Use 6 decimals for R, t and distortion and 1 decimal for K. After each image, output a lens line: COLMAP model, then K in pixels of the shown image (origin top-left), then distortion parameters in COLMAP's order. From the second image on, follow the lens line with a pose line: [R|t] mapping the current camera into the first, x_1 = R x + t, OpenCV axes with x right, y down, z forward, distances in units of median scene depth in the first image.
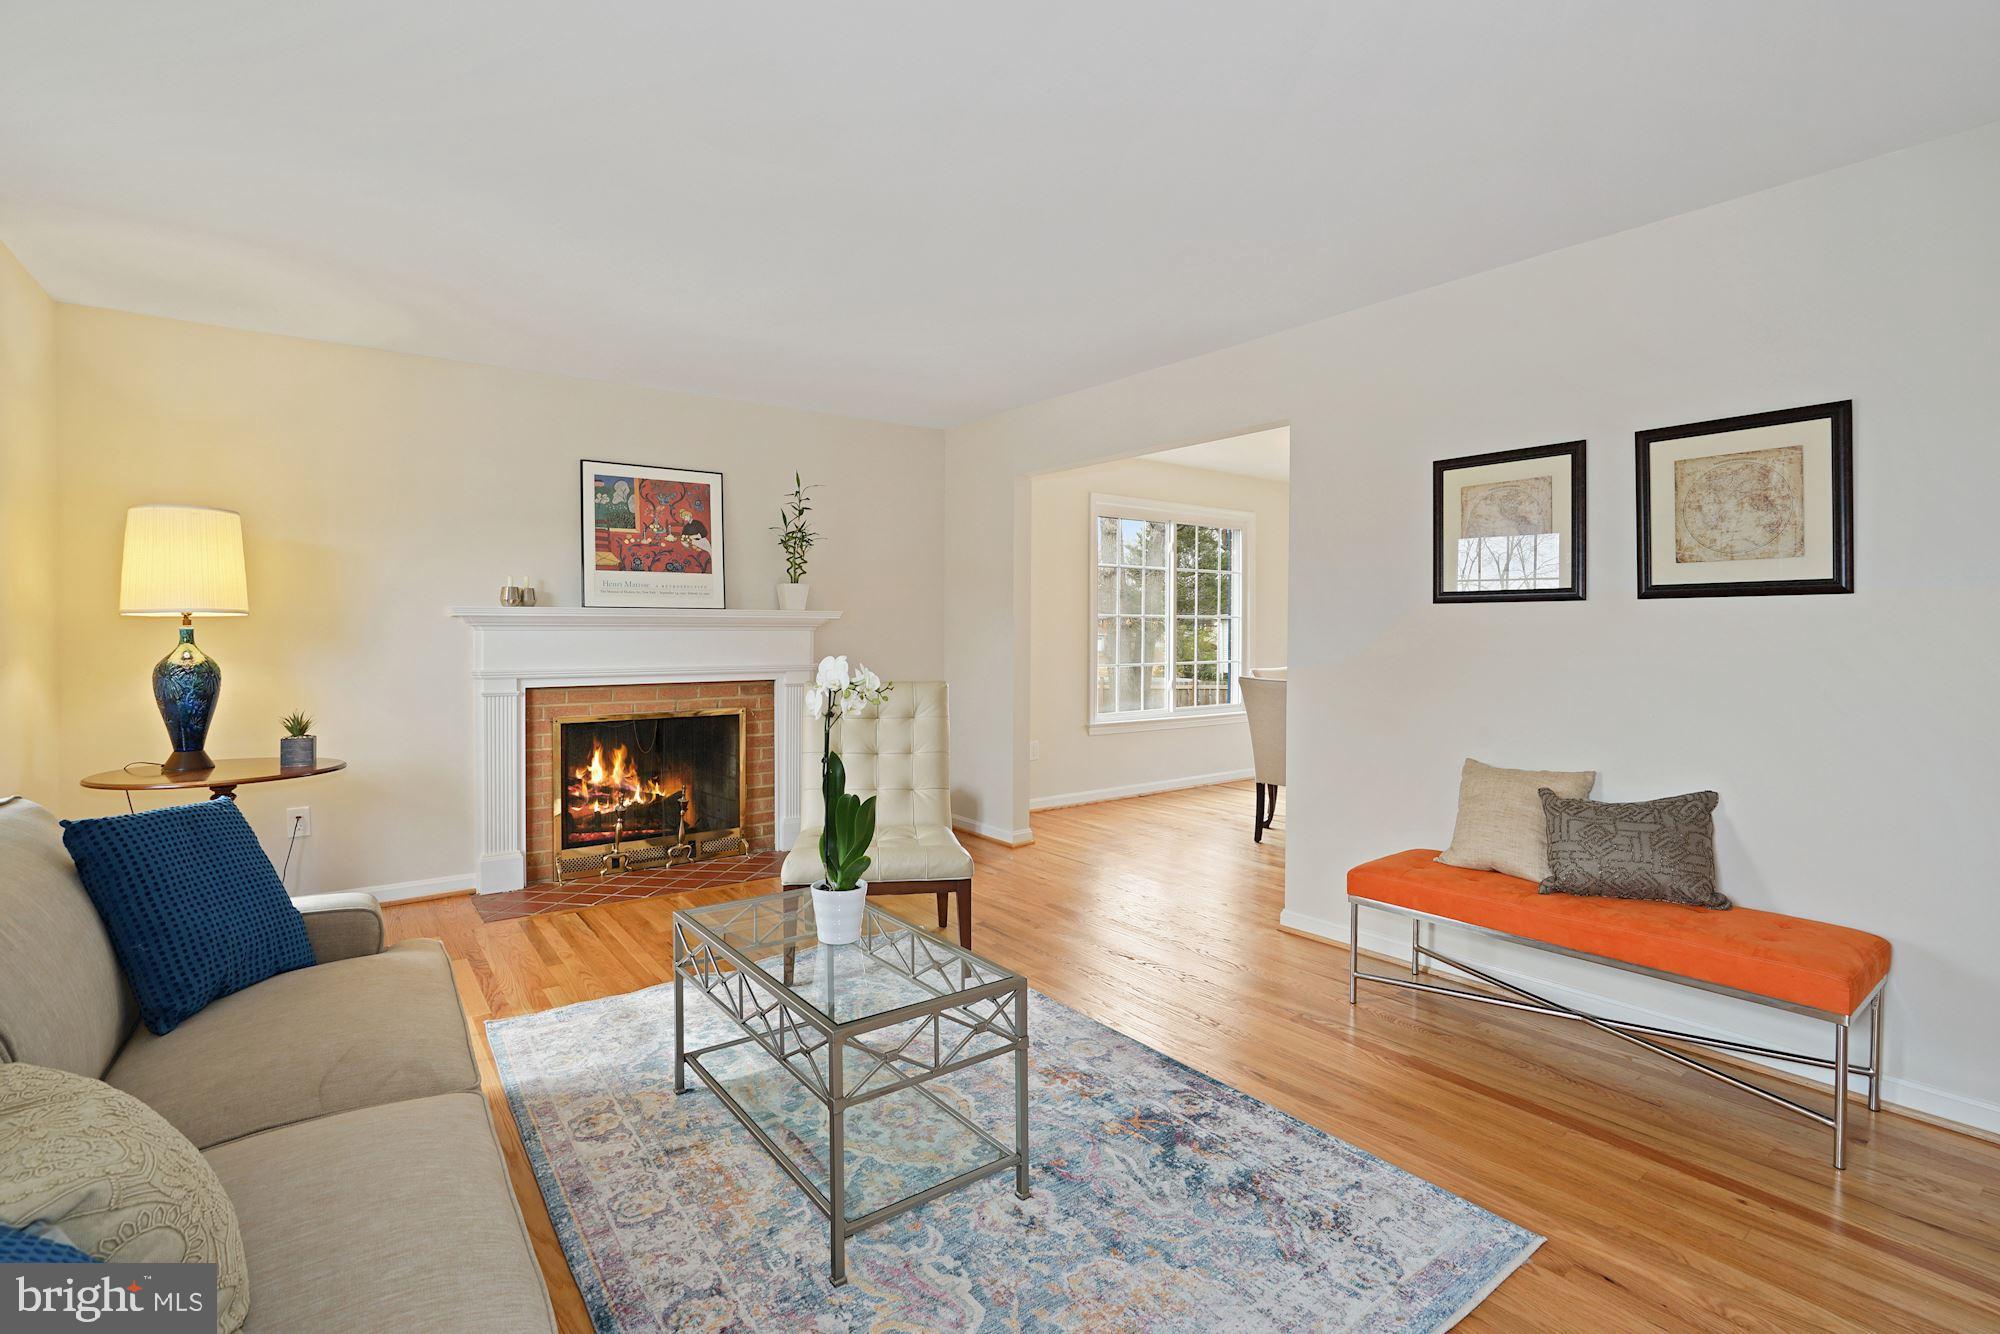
lens RADIAL K [[954.6, 0, 999.2], [0, 954.6, 621.2], [0, 0, 1]] dist [-0.049512, 0.000059]
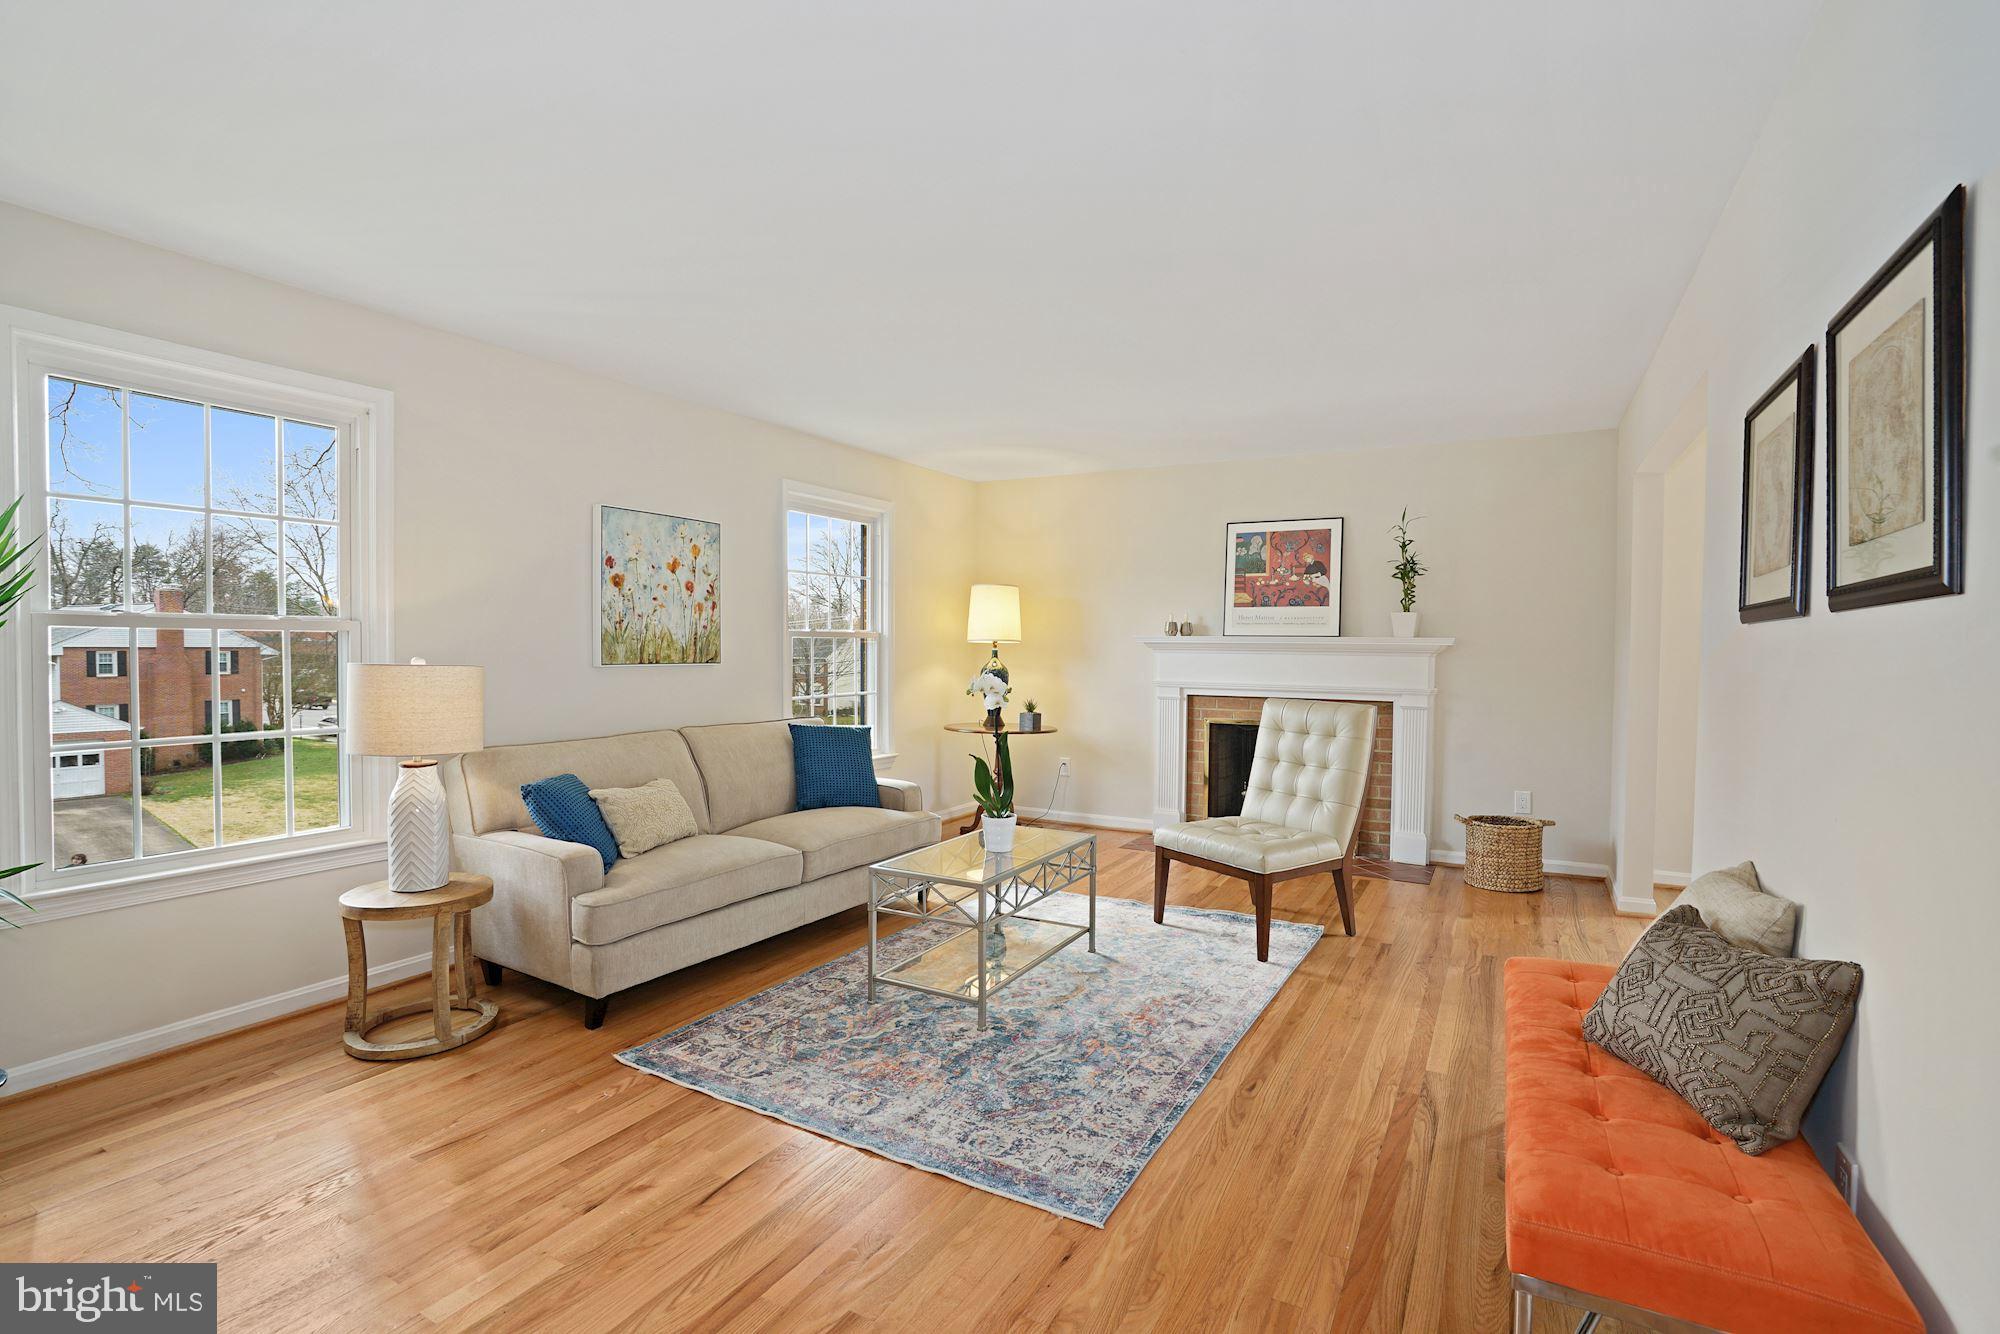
lens RADIAL K [[923.5, 0, 1000.0], [0, 923.5, 667.0], [0, 0, 1]] dist [0.000027, 0.000013]
pose [[0.424126, 0.023326, -0.905303, 0.626558], [-0.004355, 0.999709, 0.023719, -0.000947], [0.905593, -0.006117, 0.424104, 0.181952]]
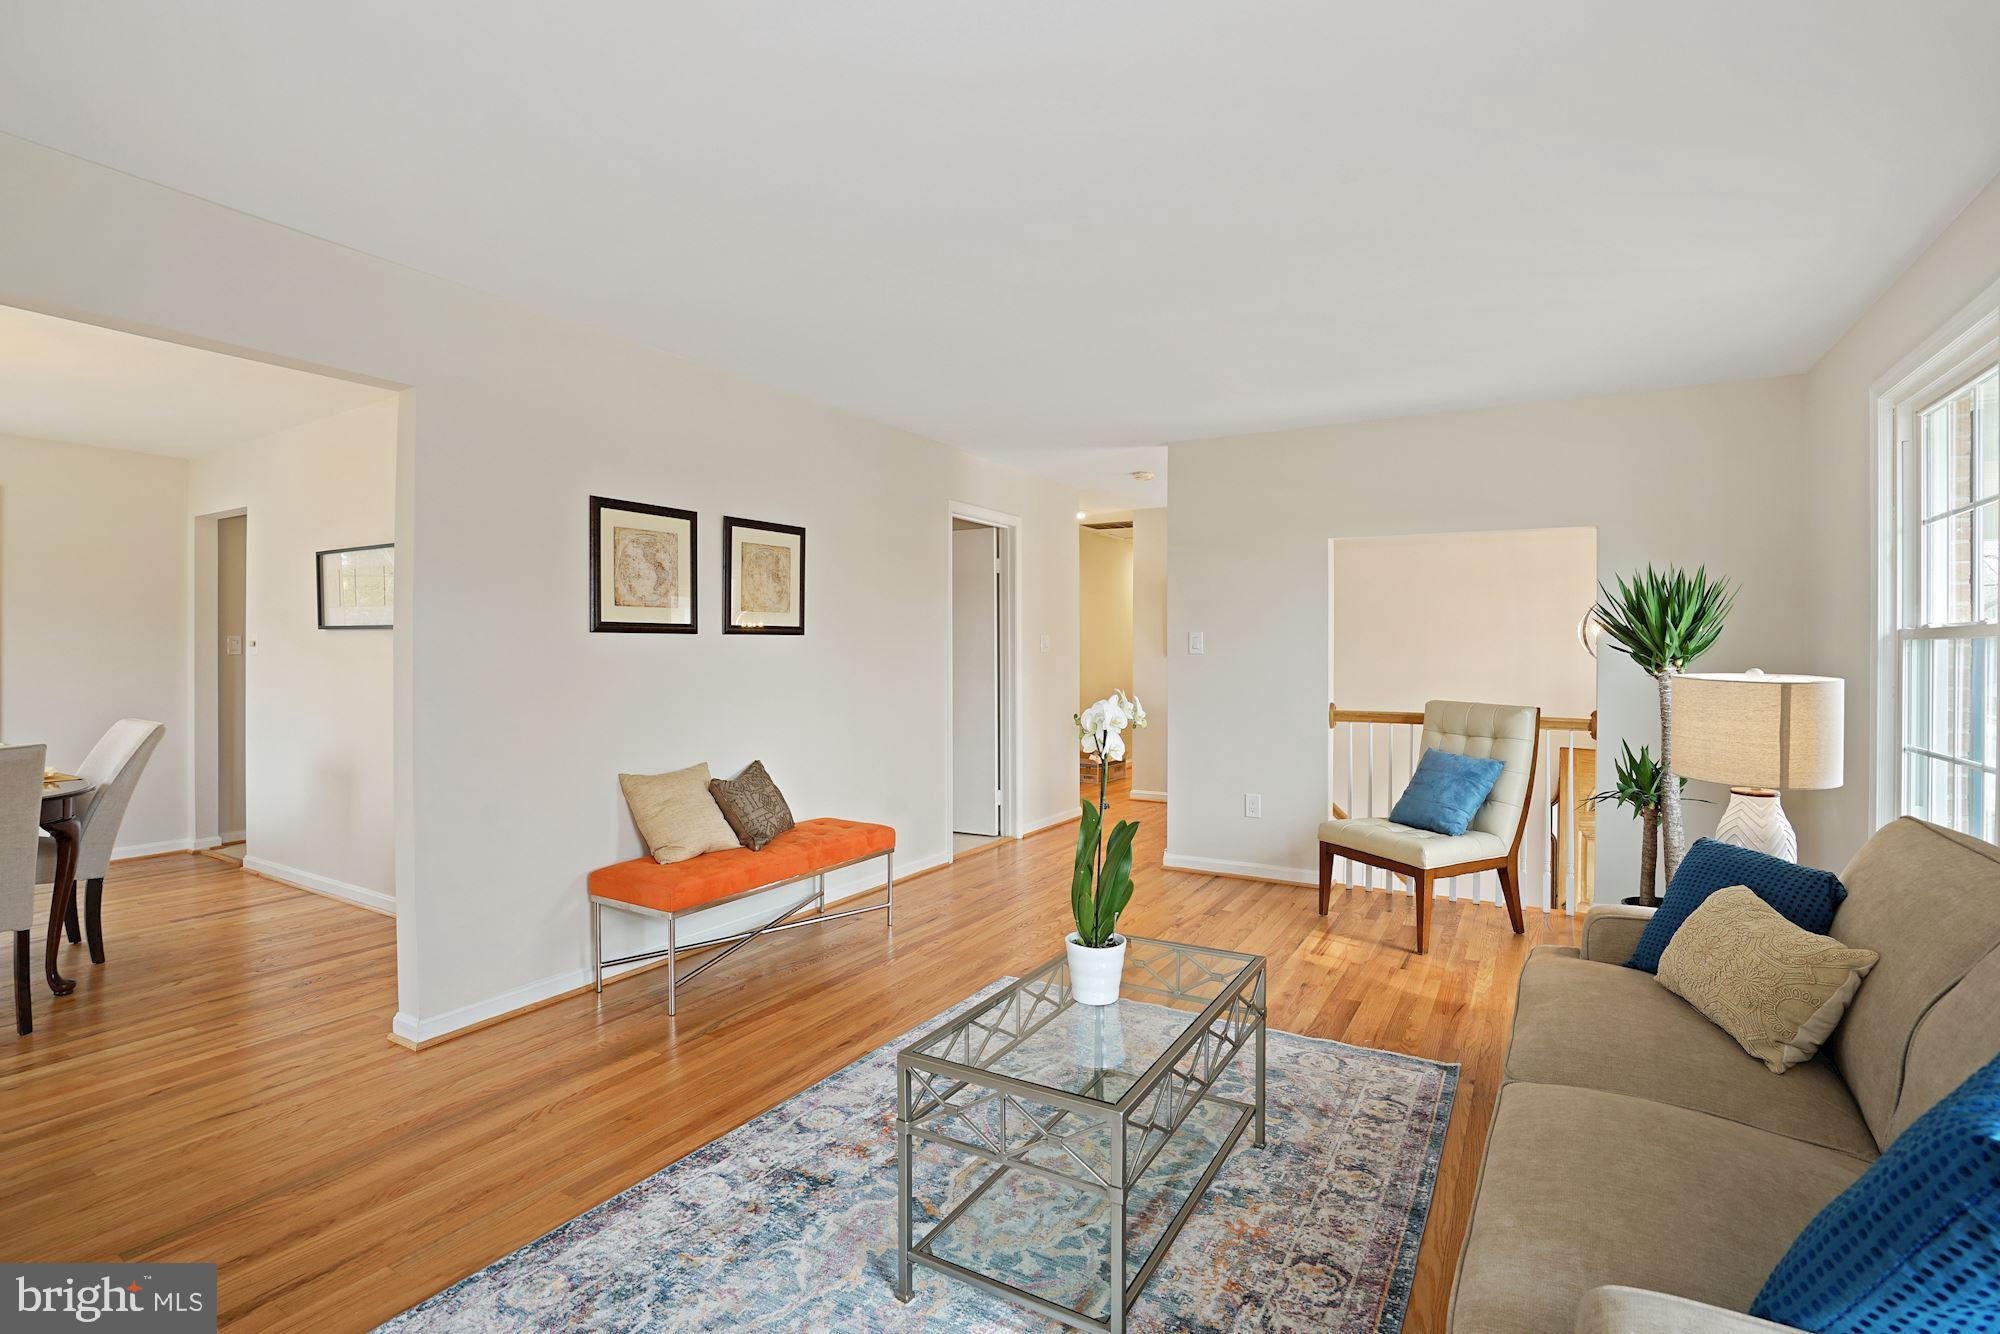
lens RADIAL K [[927.8, 0, 1000.0], [0, 927.8, 667.0], [0, 0, 1]] dist [-0.082414, 0.000069]
pose [[-0.404920, -0.013265, 0.914256, -0.474114], [-0.001332, 0.999902, 0.013918, 0.003357], [-0.914351, 0.004418, -0.404898, 0.739305]]
